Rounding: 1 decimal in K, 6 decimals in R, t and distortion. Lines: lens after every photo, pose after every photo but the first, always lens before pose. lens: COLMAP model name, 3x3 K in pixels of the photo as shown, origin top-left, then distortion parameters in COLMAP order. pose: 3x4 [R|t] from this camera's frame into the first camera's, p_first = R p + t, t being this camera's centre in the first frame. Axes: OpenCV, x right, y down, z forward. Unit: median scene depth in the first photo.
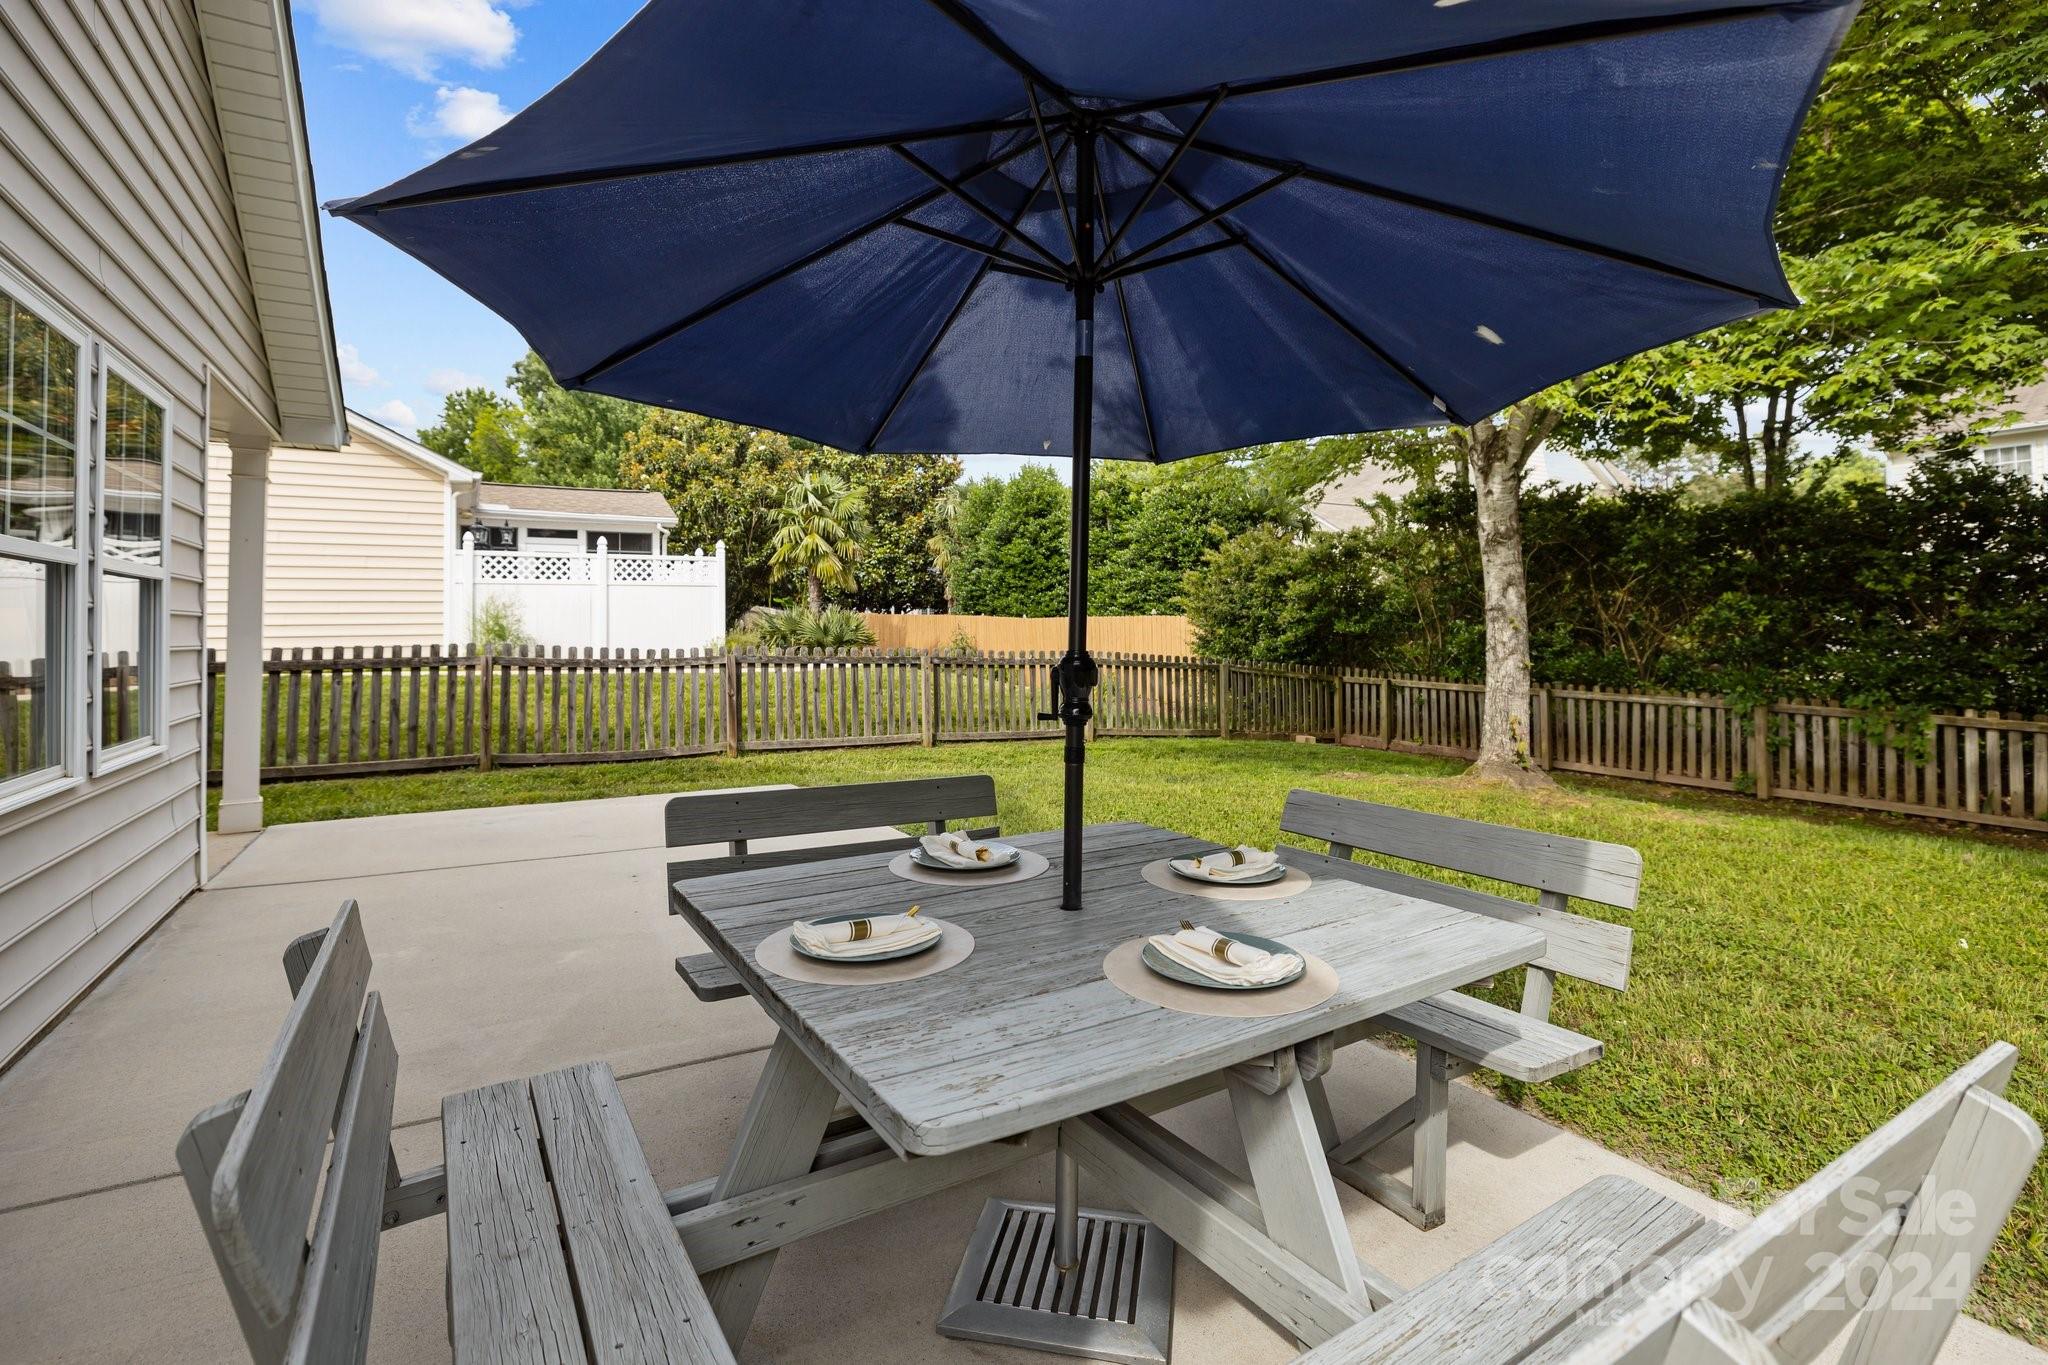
lens RADIAL K [[957.1, 0, 1033.8], [0, 957.1, 598.2], [0, 0, 1]] dist [-0.003238, -0.000291]
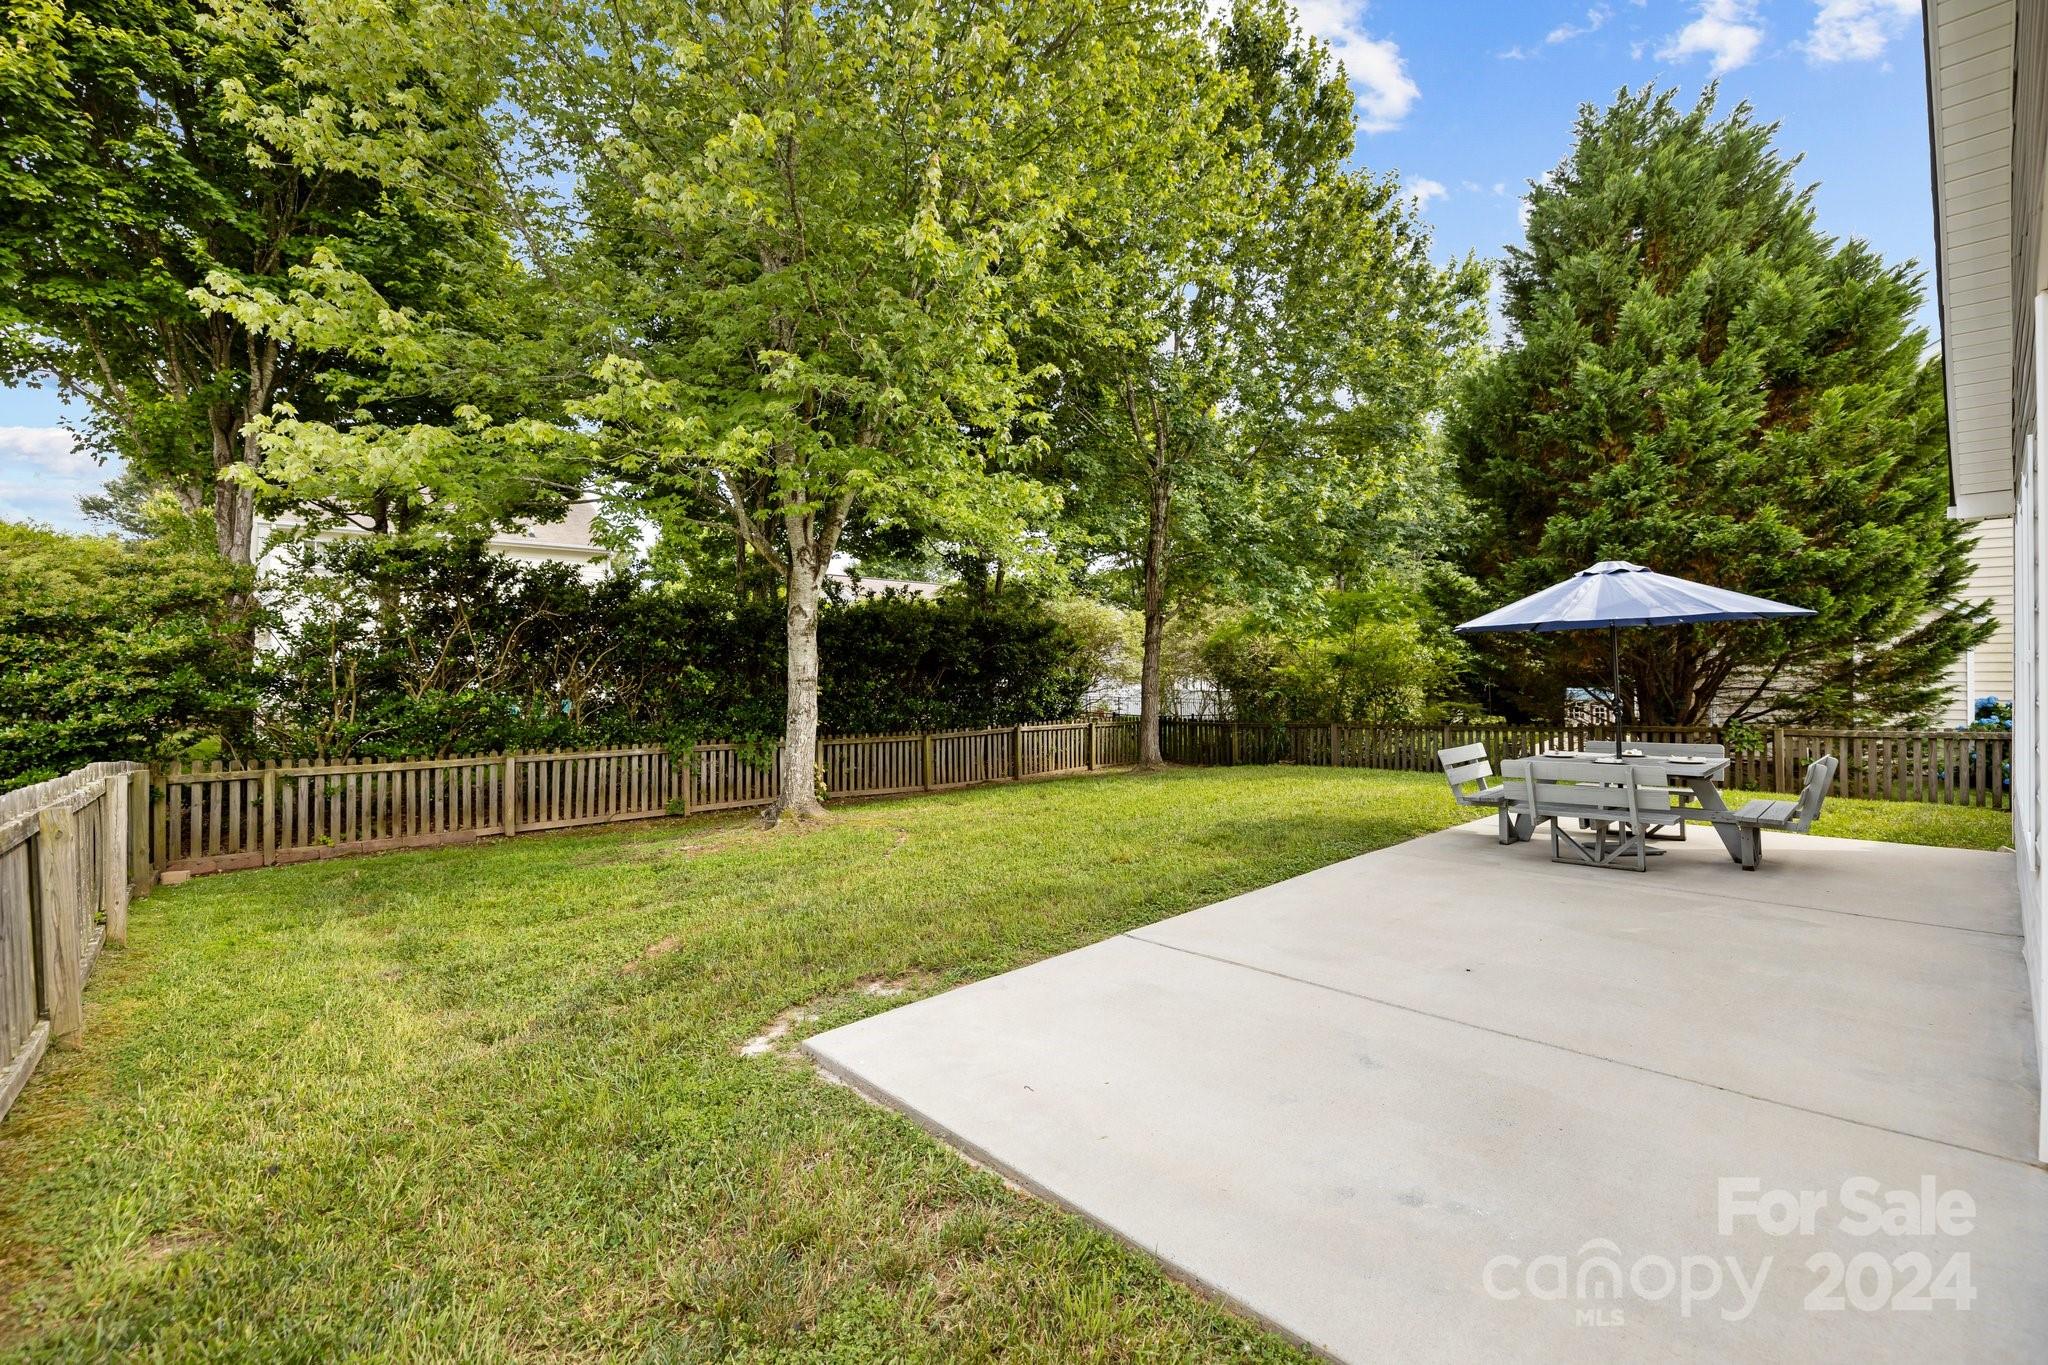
lens RADIAL K [[872.9, 0, 1020.7], [0, 872.9, 674.5], [0, 0, 1]] dist [-0.000005, -0.000214]
pose [[-0.199413, -0.002043, 0.979913, -0.488709], [-0.023786, 0.999713, -0.002756, -0.001605], [-0.979627, -0.023858, -0.199404, 0.672167]]
